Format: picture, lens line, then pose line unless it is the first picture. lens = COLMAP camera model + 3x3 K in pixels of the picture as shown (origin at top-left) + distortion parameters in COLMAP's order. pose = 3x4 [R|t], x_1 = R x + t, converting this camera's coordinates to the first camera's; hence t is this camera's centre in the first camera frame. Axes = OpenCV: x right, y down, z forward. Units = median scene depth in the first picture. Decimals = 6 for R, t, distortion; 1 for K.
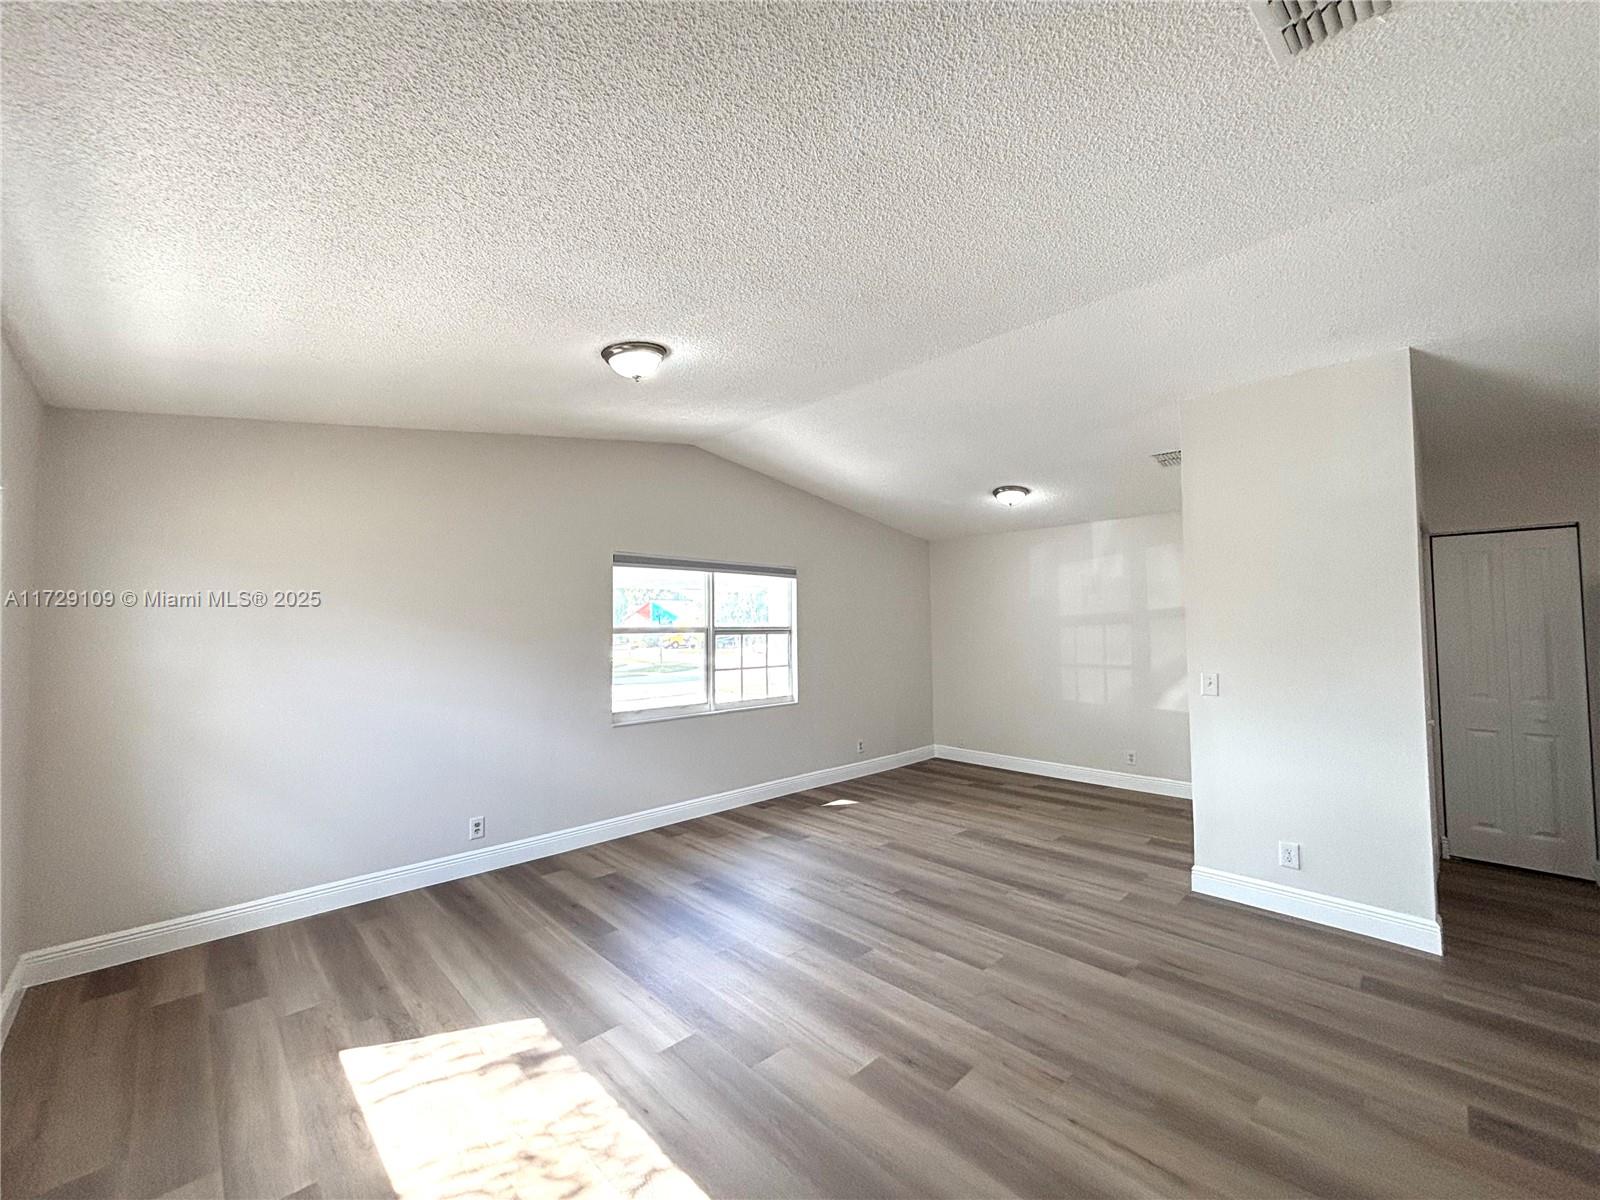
lens RADIAL K [[643.4, 0, 801.1], [0, 643.4, 592.4], [0, 0, 1]] dist [0.004403, 0.001007]
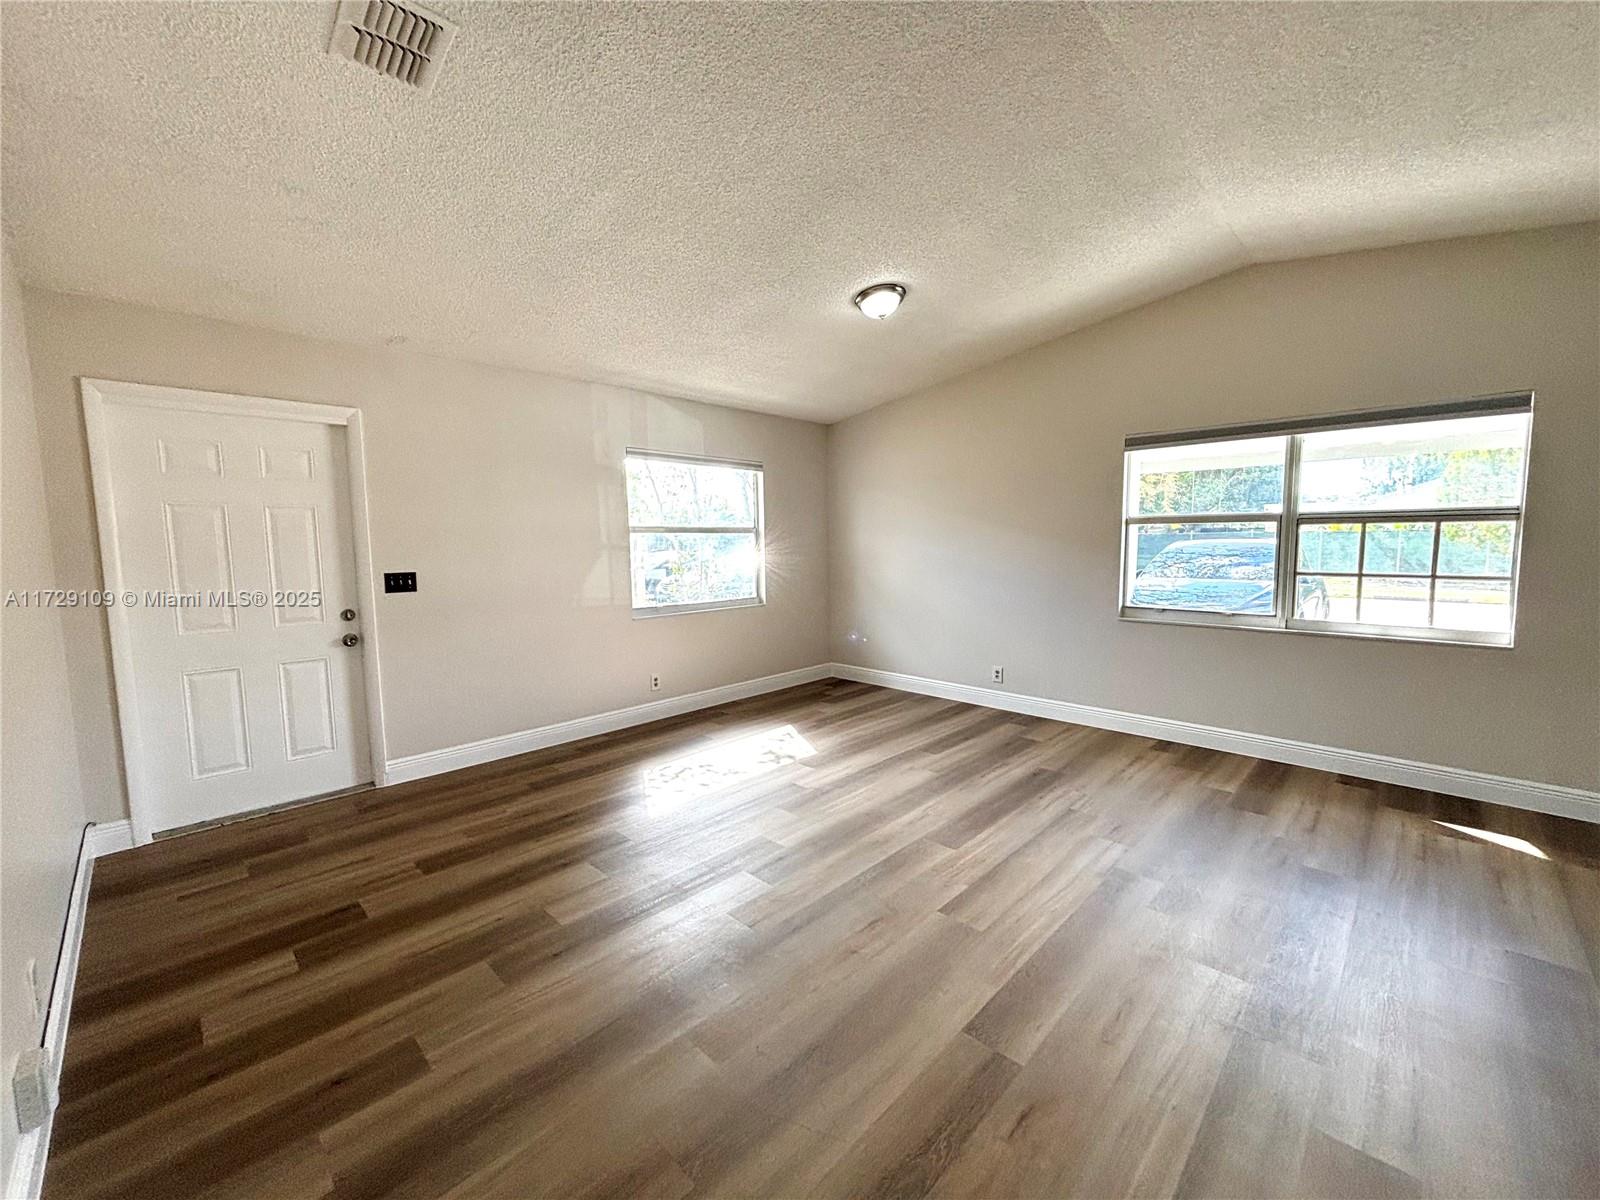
lens RADIAL K [[643.4, 0, 806.0], [0, 643.4, 599.7], [0, 0, 1]] dist [0.004403, 0.001007]
pose [[0.027177, 0.100994, -0.994516, 0.647979], [0.065107, 0.992592, 0.102578, 0.046186], [0.997508, -0.067538, 0.020400, 0.499556]]
